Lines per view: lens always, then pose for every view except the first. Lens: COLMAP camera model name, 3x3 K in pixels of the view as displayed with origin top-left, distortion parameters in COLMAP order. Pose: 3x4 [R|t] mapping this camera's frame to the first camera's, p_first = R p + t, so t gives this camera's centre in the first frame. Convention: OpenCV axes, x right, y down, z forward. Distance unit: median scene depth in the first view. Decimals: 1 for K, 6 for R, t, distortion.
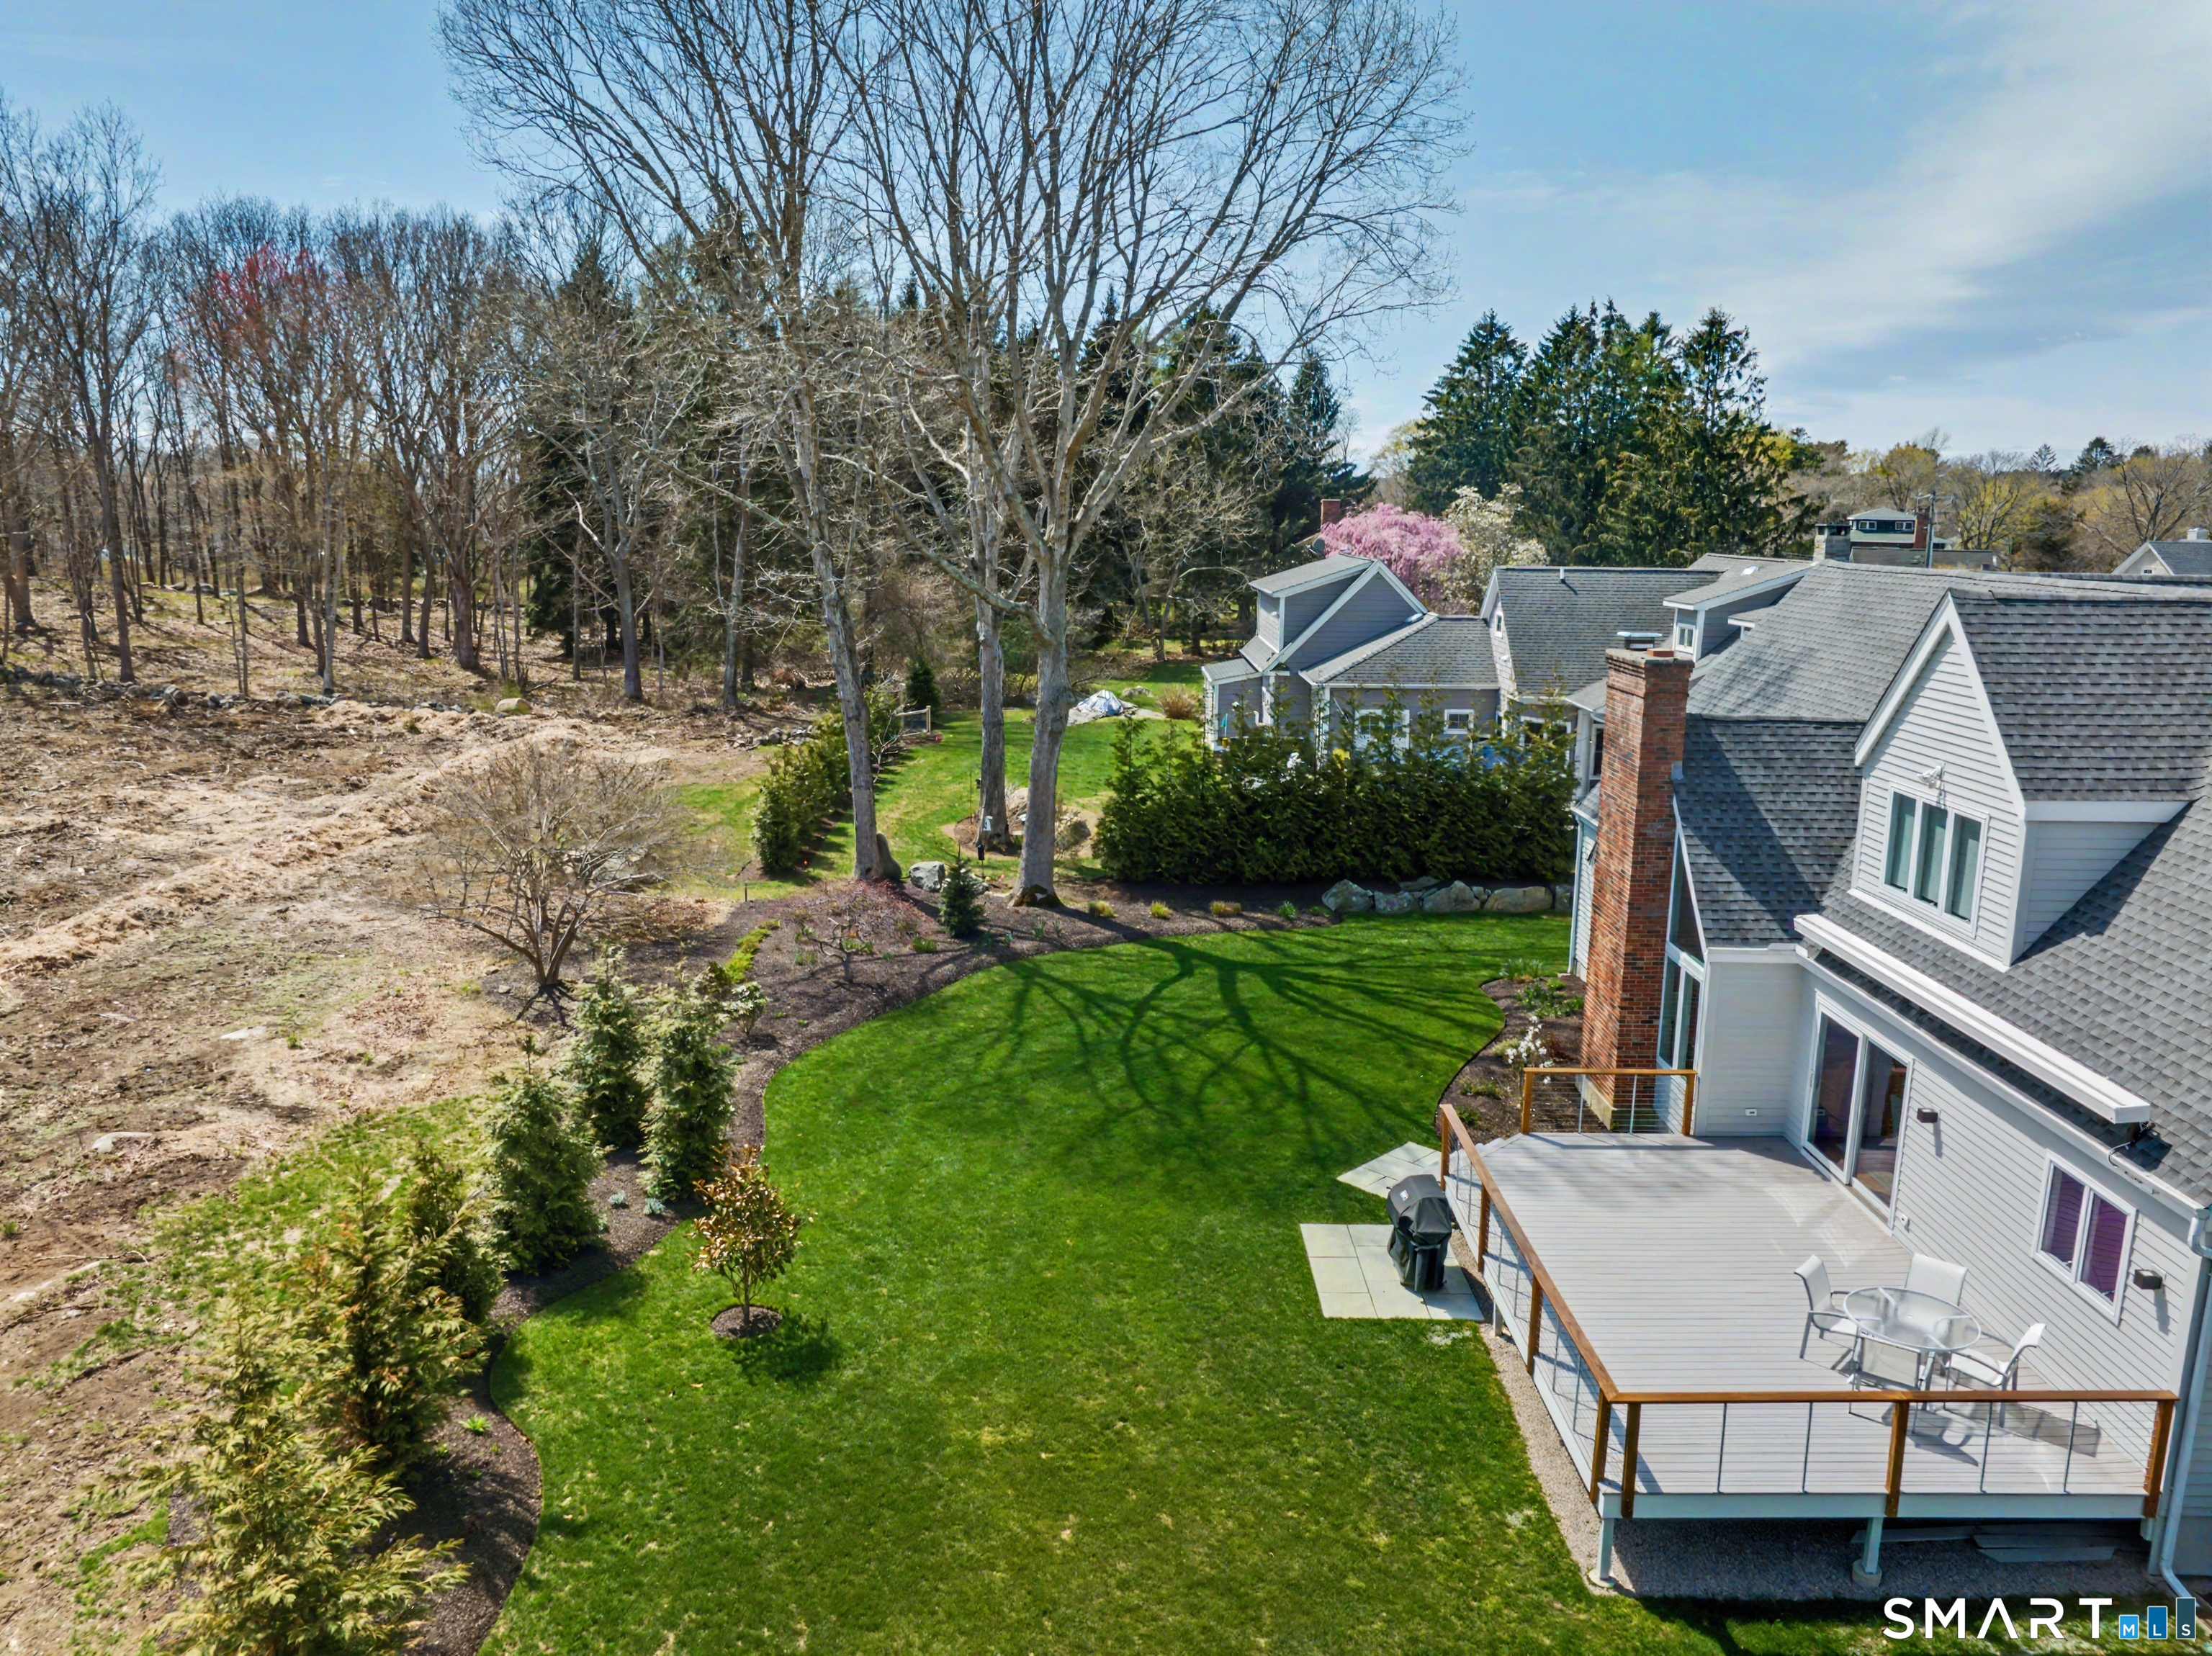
lens RADIAL K [[1564.5, 0, 1130.2], [0, 1564.5, 845.3], [0, 0, 1]] dist [-0.025287, 0.006521]
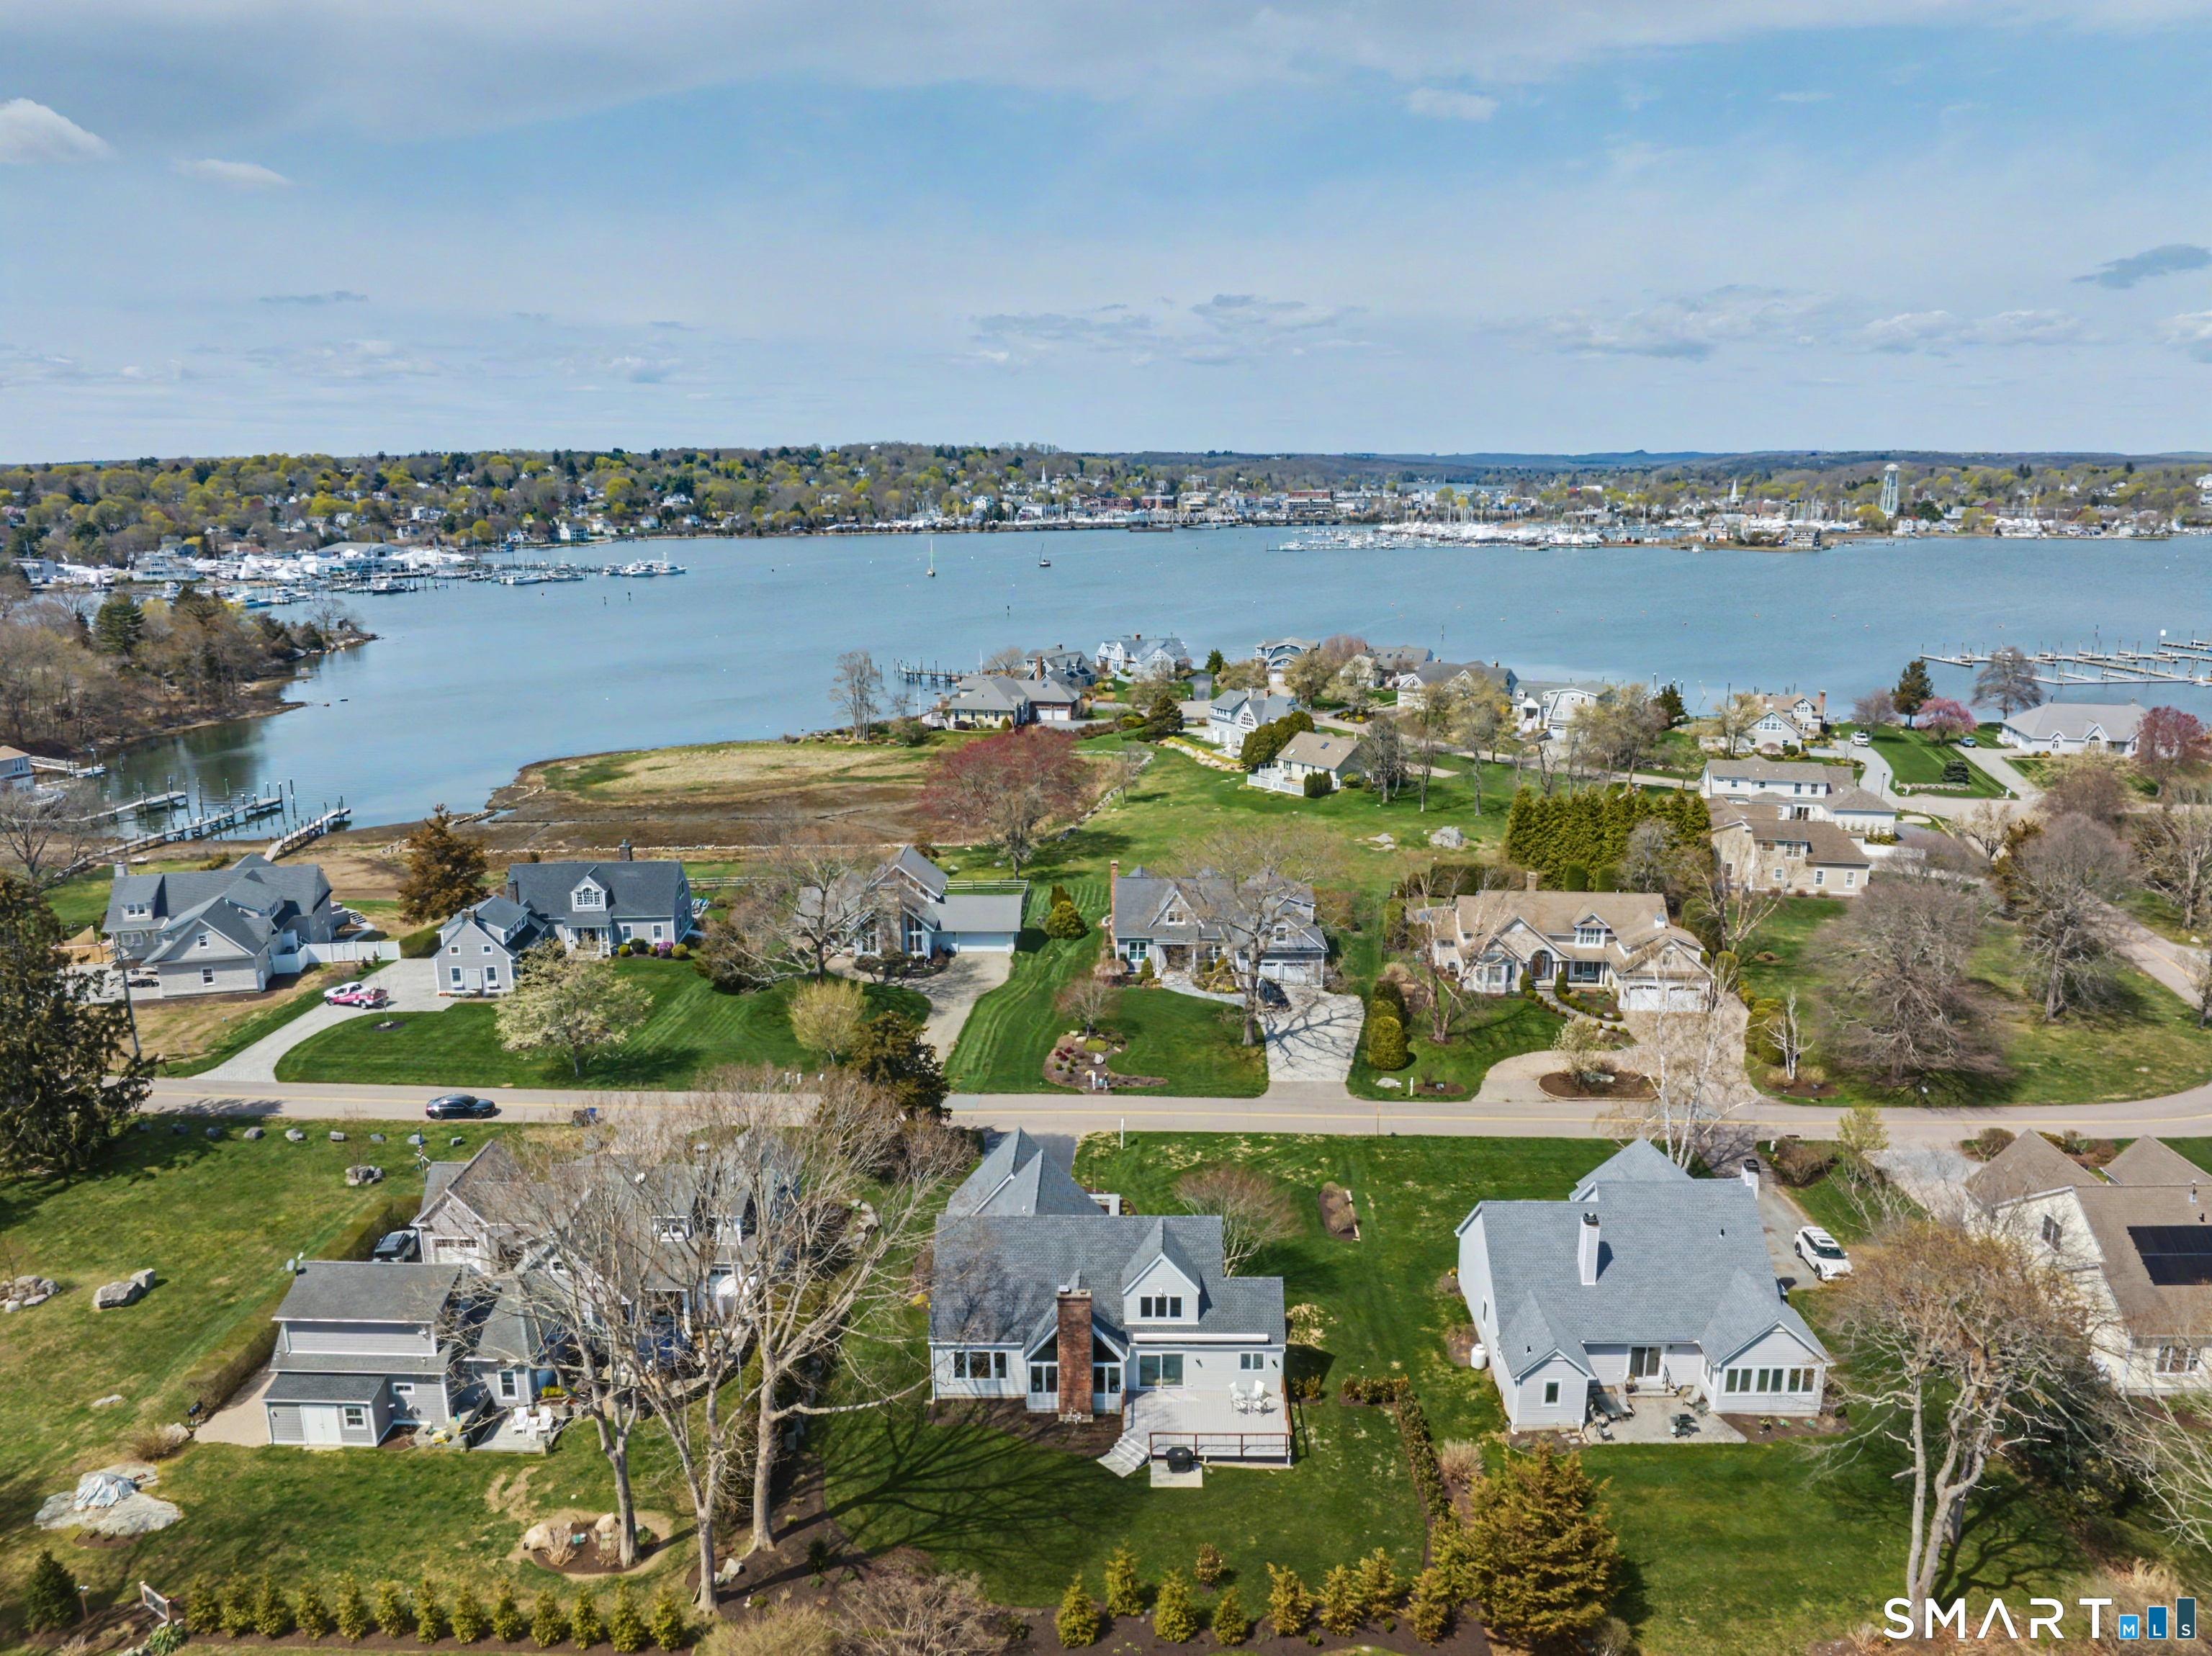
lens RADIAL K [[1563.7, 0, 1106.0], [0, 1563.7, 828.0], [0, 0, 1]] dist [-0.029443, 0.009532]
pose [[0.039748, -0.235952, 0.970952, -3.039836], [0.217548, 0.950453, 0.222064, -2.035286], [-0.975240, 0.202401, 0.089110, 0.471184]]
